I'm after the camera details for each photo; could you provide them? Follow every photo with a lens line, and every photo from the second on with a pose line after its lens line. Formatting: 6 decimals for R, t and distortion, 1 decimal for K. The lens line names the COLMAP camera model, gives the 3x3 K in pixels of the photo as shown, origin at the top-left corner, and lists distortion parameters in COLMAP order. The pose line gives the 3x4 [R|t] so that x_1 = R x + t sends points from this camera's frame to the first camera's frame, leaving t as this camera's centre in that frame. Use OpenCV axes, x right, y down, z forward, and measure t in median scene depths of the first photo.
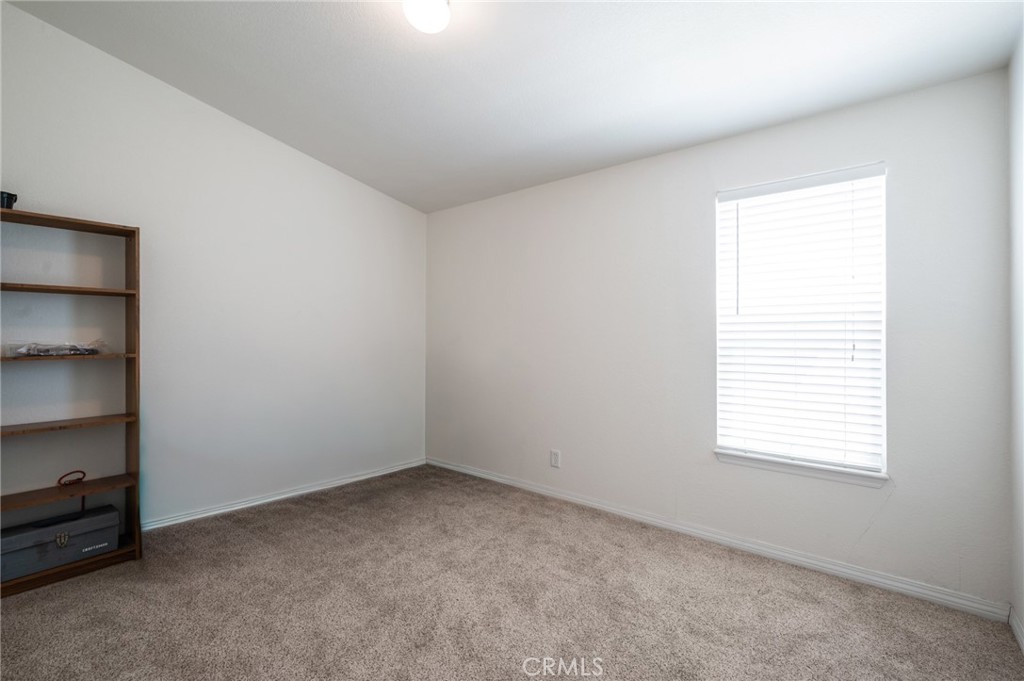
lens RADIAL K [[437.8, 0, 513.3], [0, 437.8, 340.0], [0, 0, 1]] dist [-0.003411, -0.000225]
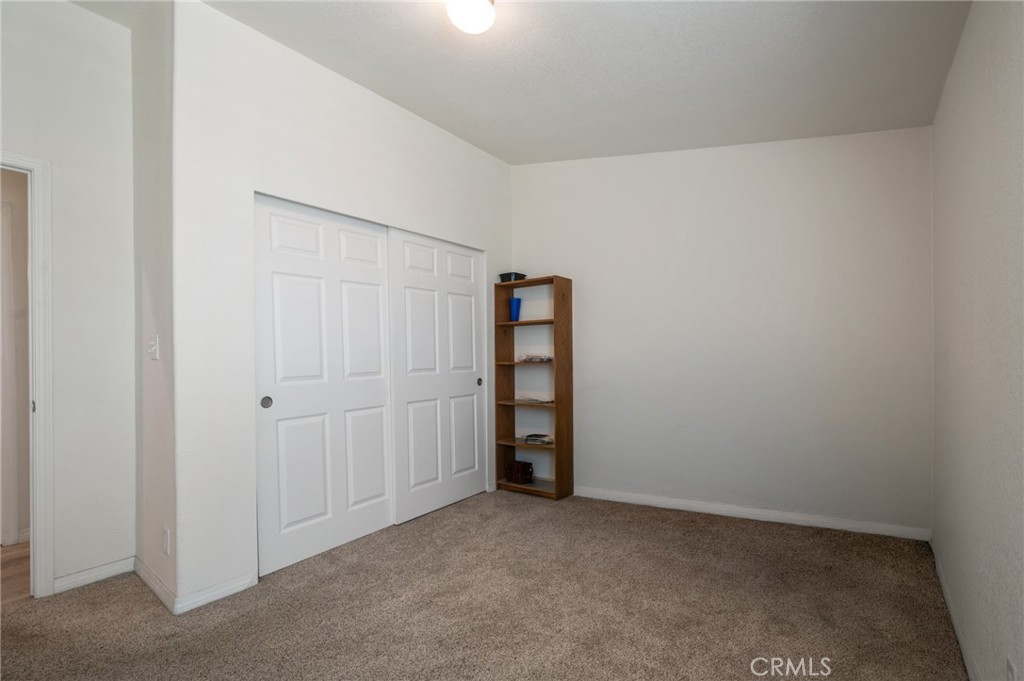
lens RADIAL K [[437.8, 0, 512.9], [0, 437.8, 343.8], [0, 0, 1]] dist [-0.003411, -0.000225]
pose [[0.062842, -0.010796, -0.997965, 0.665078], [-0.002287, 0.999937, -0.010961, -0.014329], [0.998021, 0.002971, 0.062813, 0.846638]]
